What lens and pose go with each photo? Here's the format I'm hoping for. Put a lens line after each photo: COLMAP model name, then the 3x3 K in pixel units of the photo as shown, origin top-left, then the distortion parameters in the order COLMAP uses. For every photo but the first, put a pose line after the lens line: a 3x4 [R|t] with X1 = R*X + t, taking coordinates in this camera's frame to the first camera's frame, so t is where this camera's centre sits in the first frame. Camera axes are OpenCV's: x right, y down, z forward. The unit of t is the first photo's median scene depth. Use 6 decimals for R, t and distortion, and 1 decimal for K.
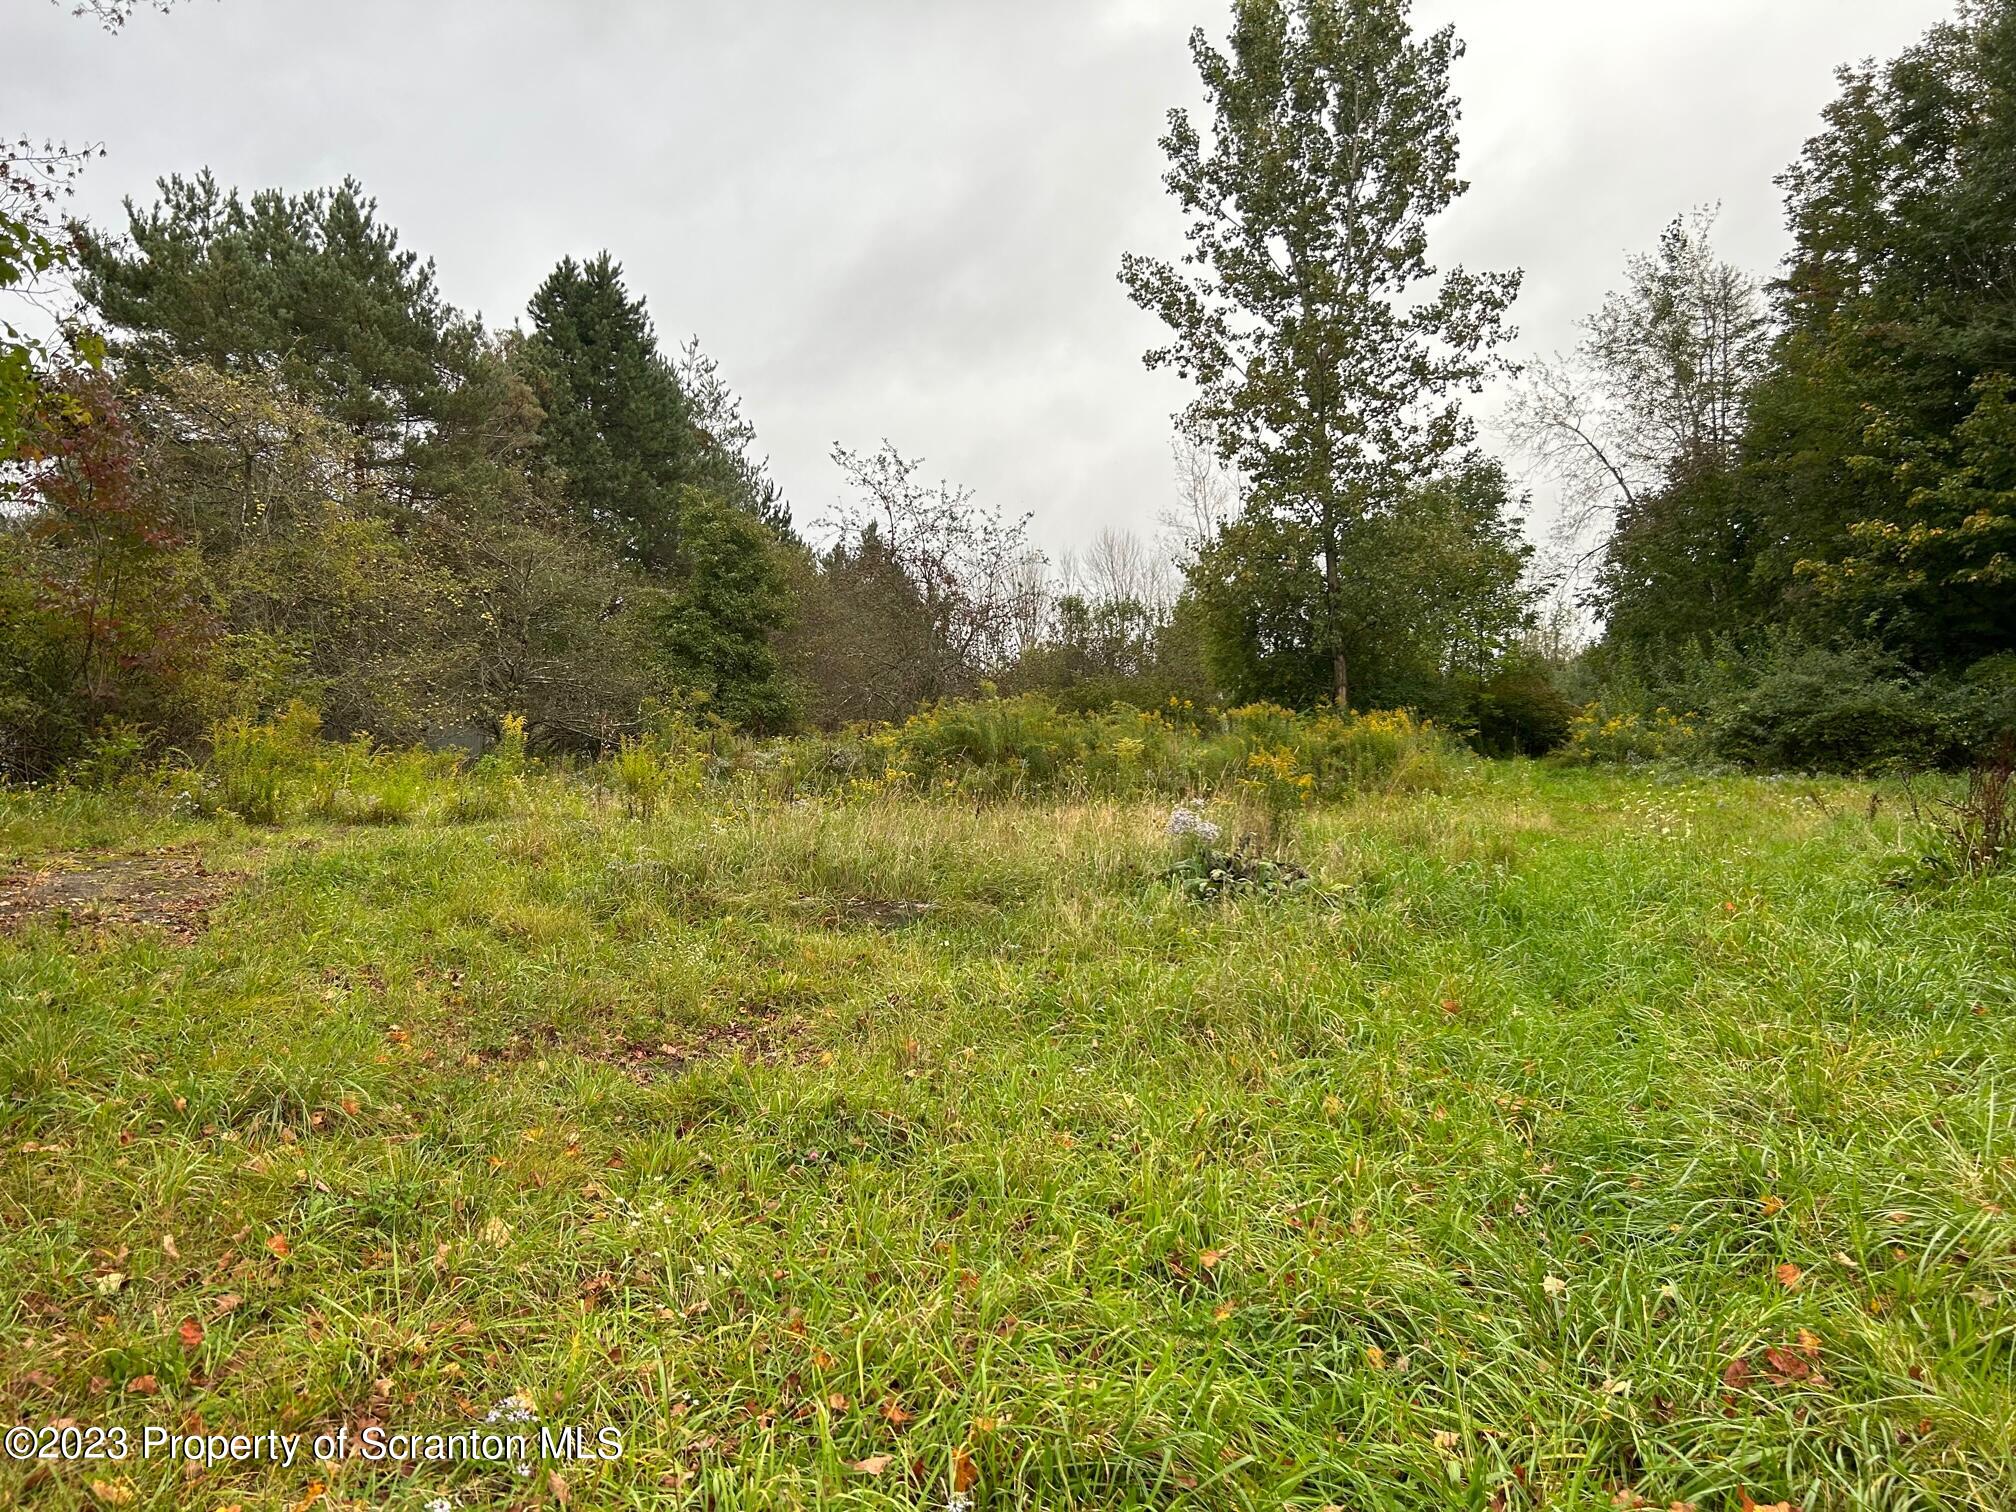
lens RADIAL K [[1502.4, 0, 1008.0], [0, 1502.4, 756.0], [0, 0, 1]] dist [0.046176, -0.026822]
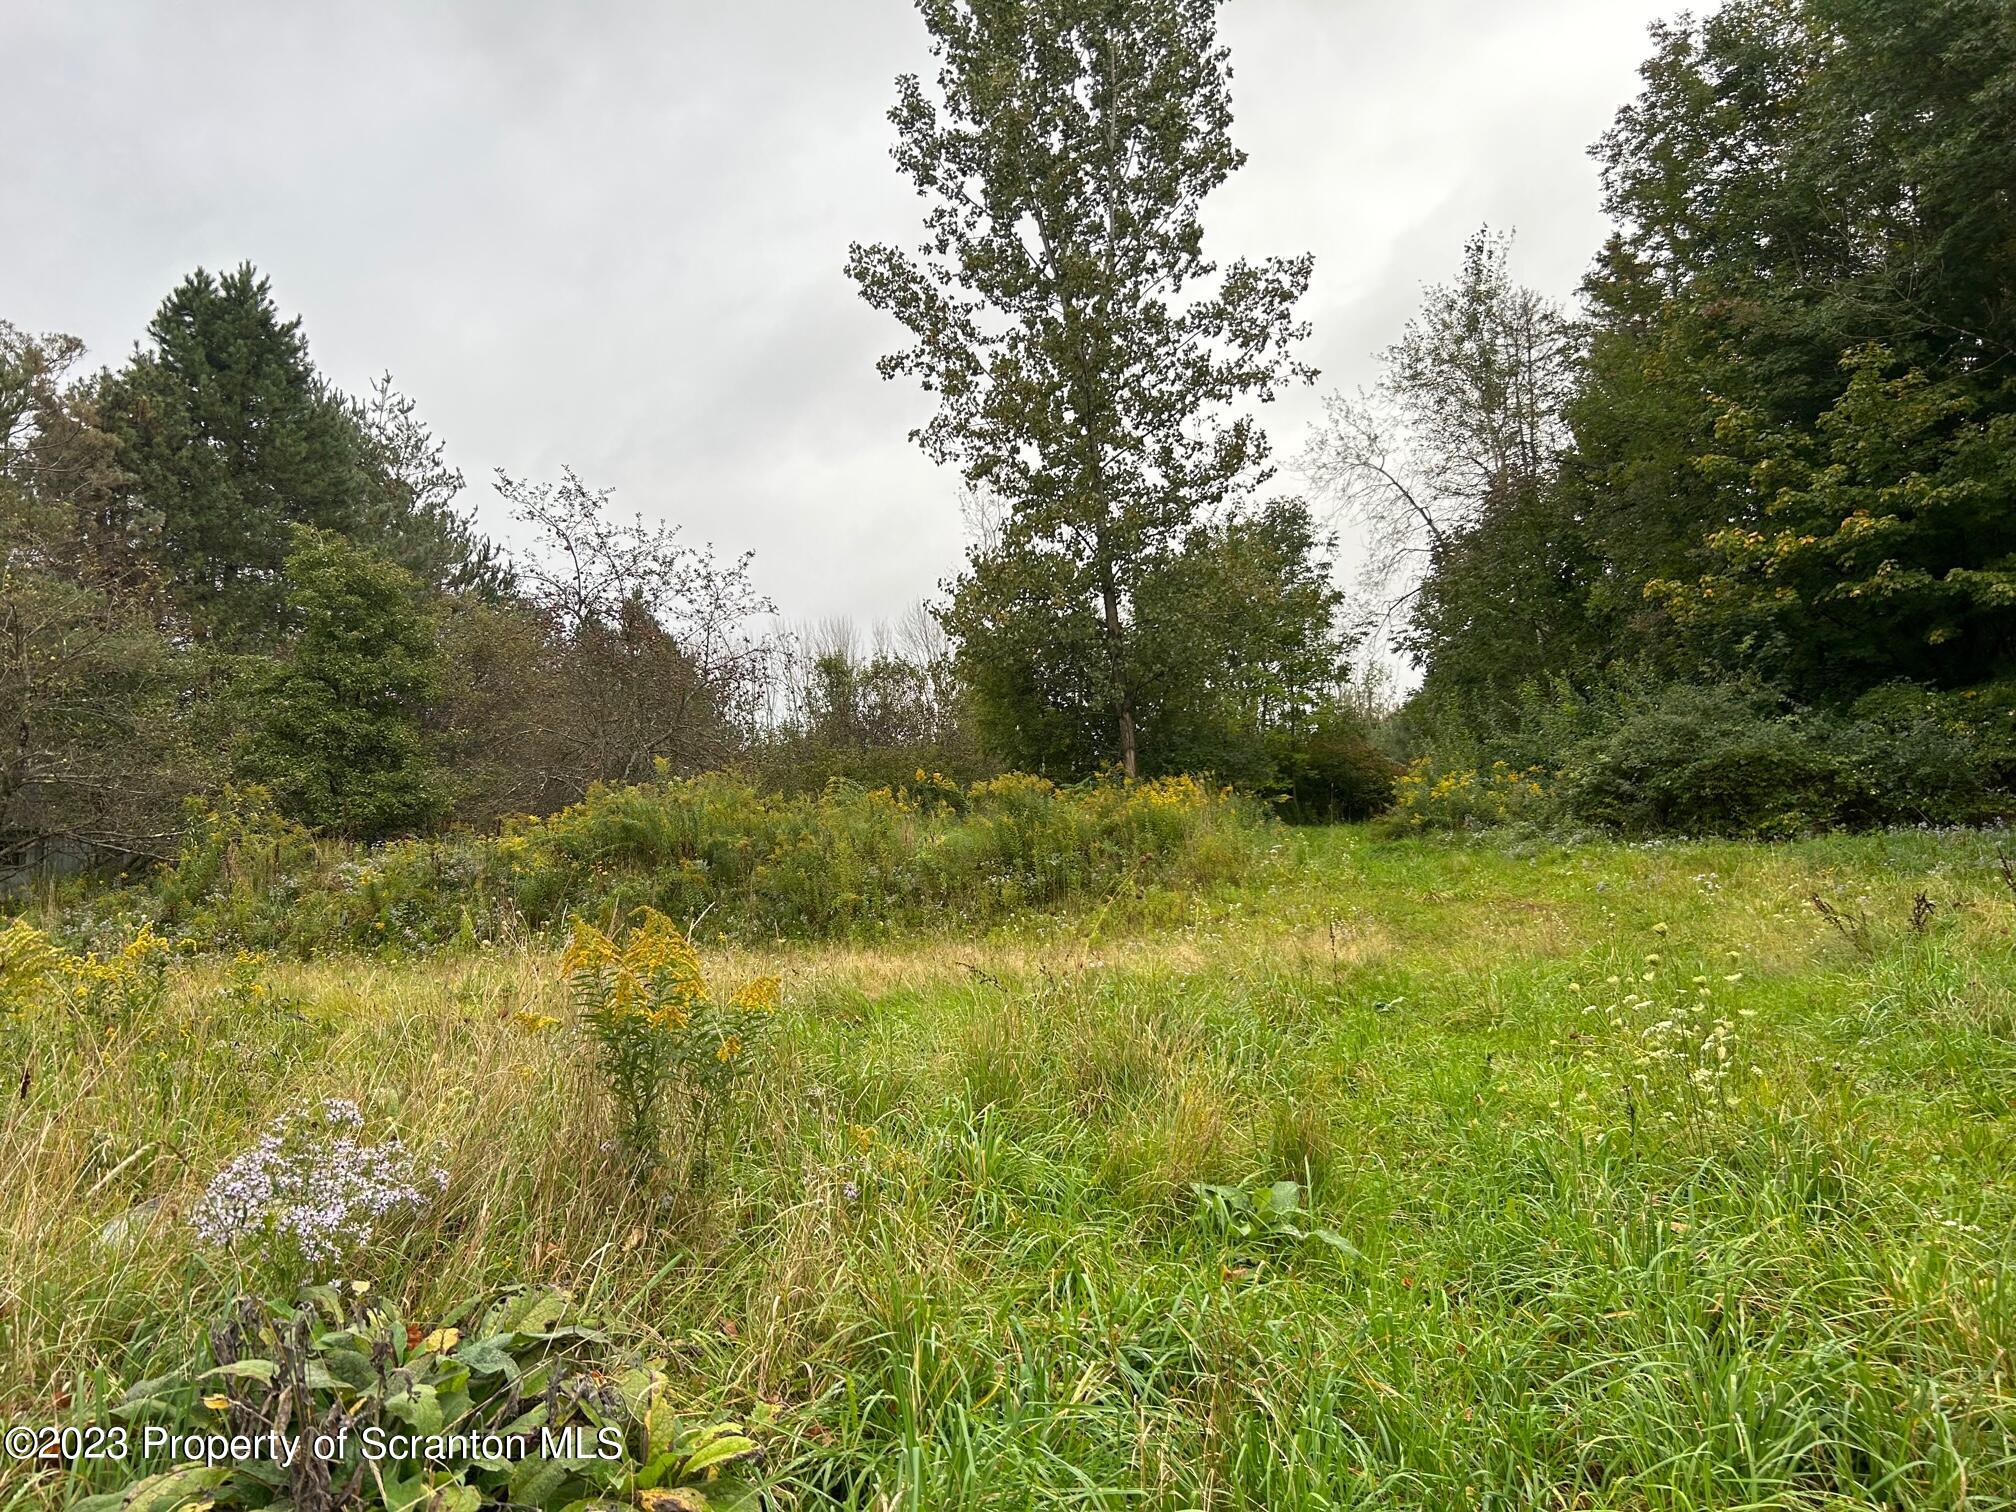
lens RADIAL K [[1500.6, 0, 987.8], [0, 1500.6, 766.2], [0, 0, 1]] dist [0.050676, -0.056280]
pose [[0.994563, -0.035914, 0.097747, 0.061623], [0.040274, 0.998263, -0.043000, -0.004711], [-0.096033, 0.046703, 0.994282, 0.178294]]
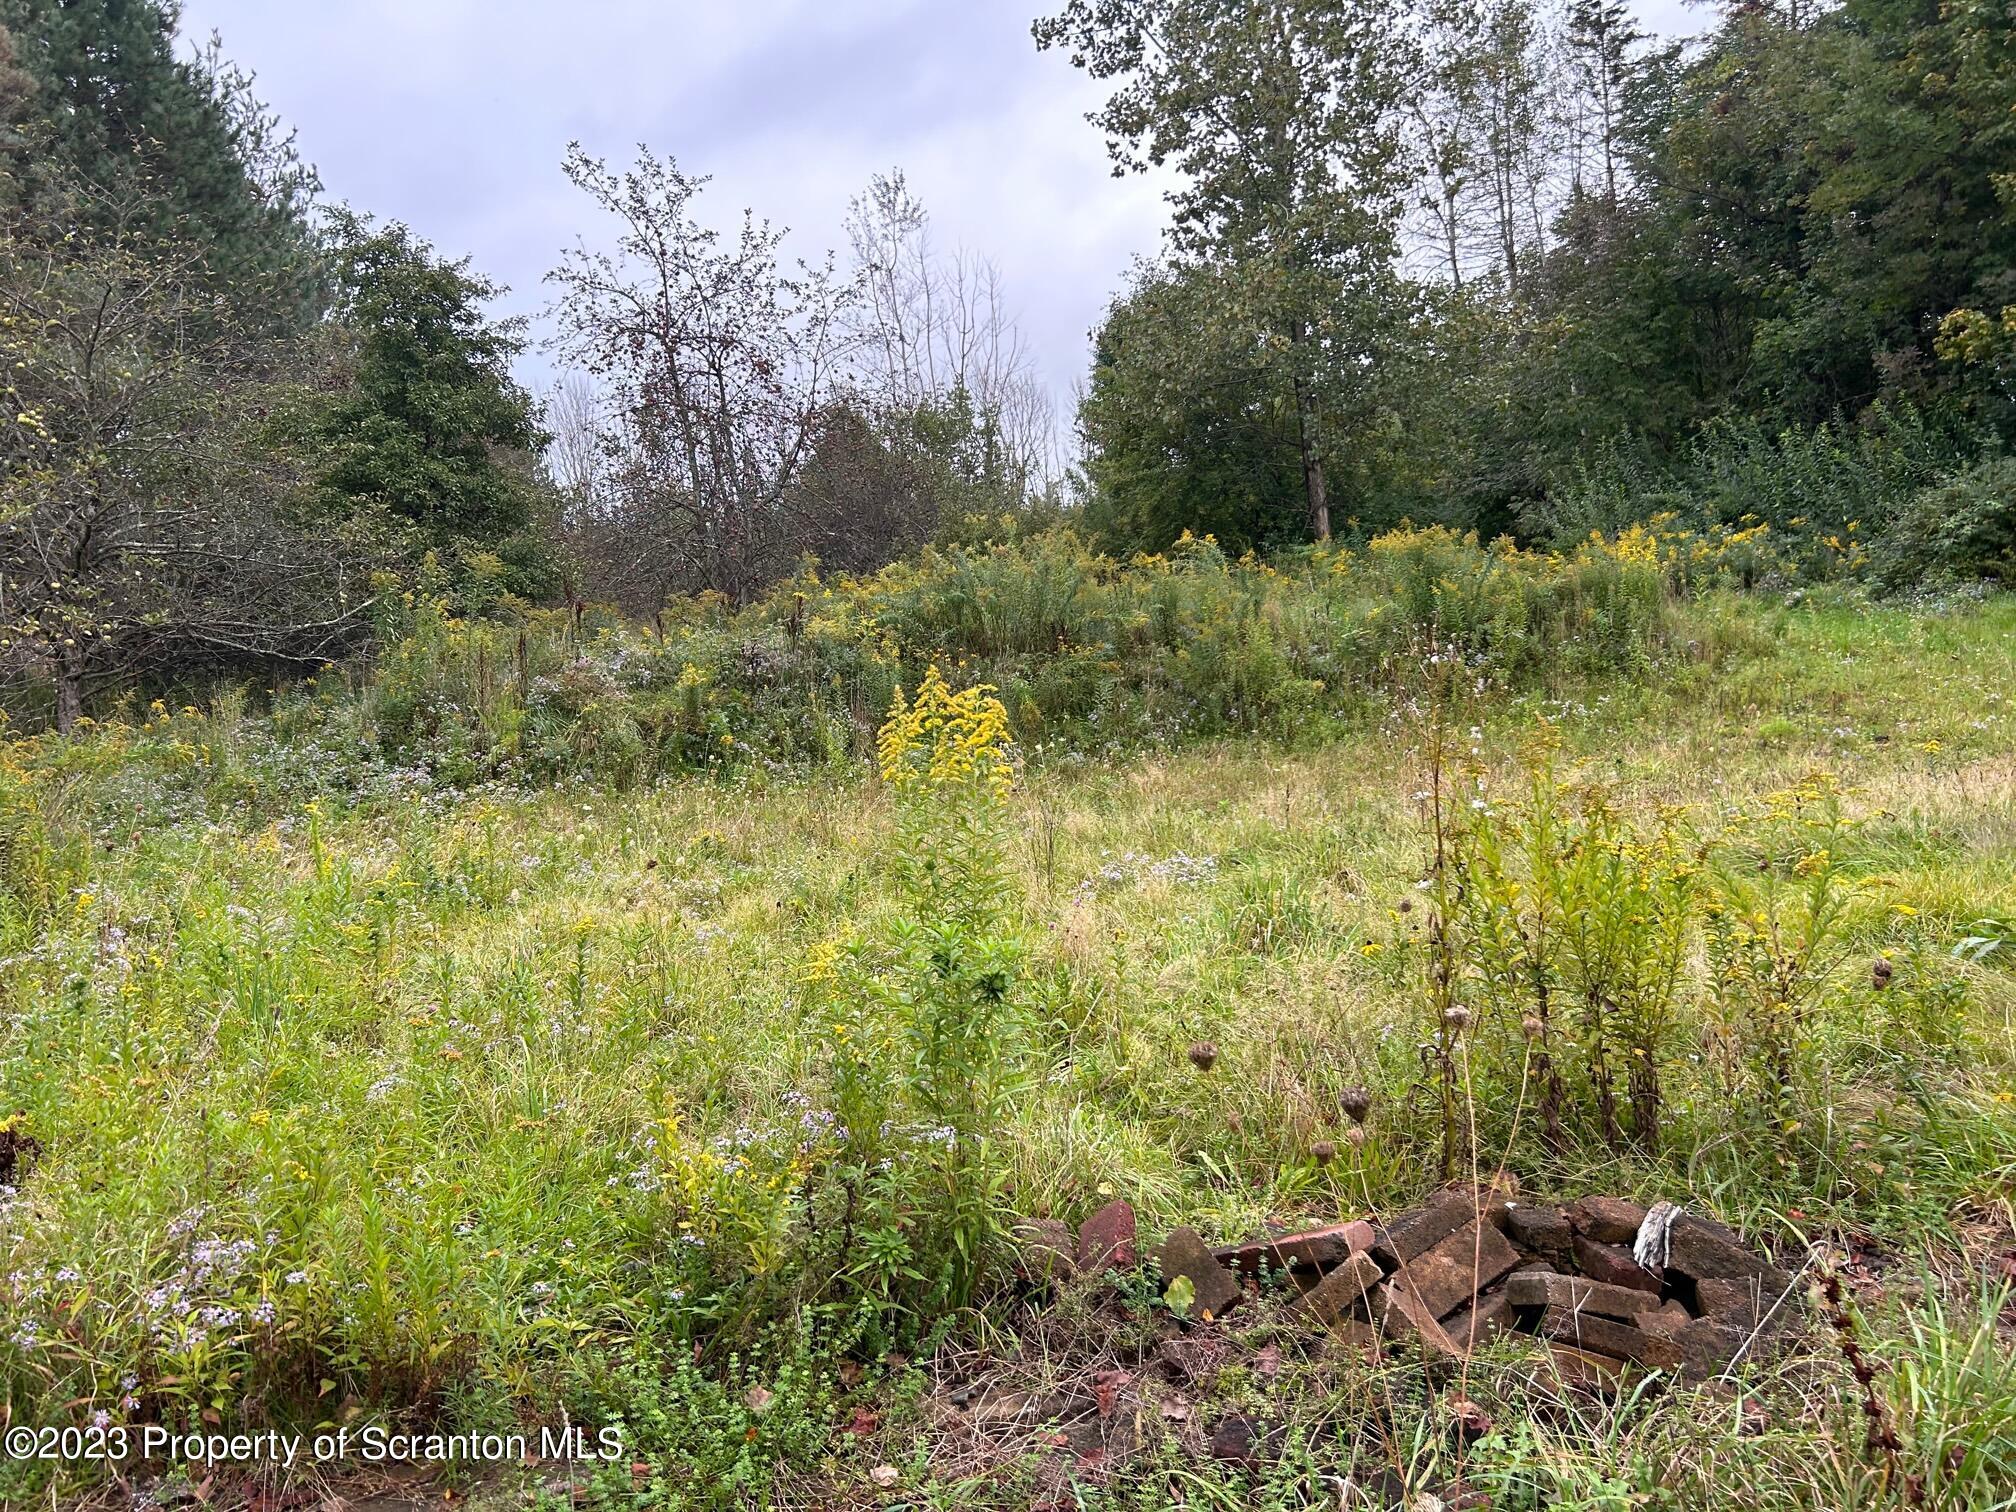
lens RADIAL K [[1494.2, 0, 984.7], [0, 1494.2, 755.9], [0, 0, 1]] dist [0.028365, -0.027933]
pose [[0.958858, -0.083777, 0.271243, -0.141142], [0.057438, 0.992955, 0.103643, -0.010986], [-0.278015, -0.083799, 0.956915, 0.331675]]
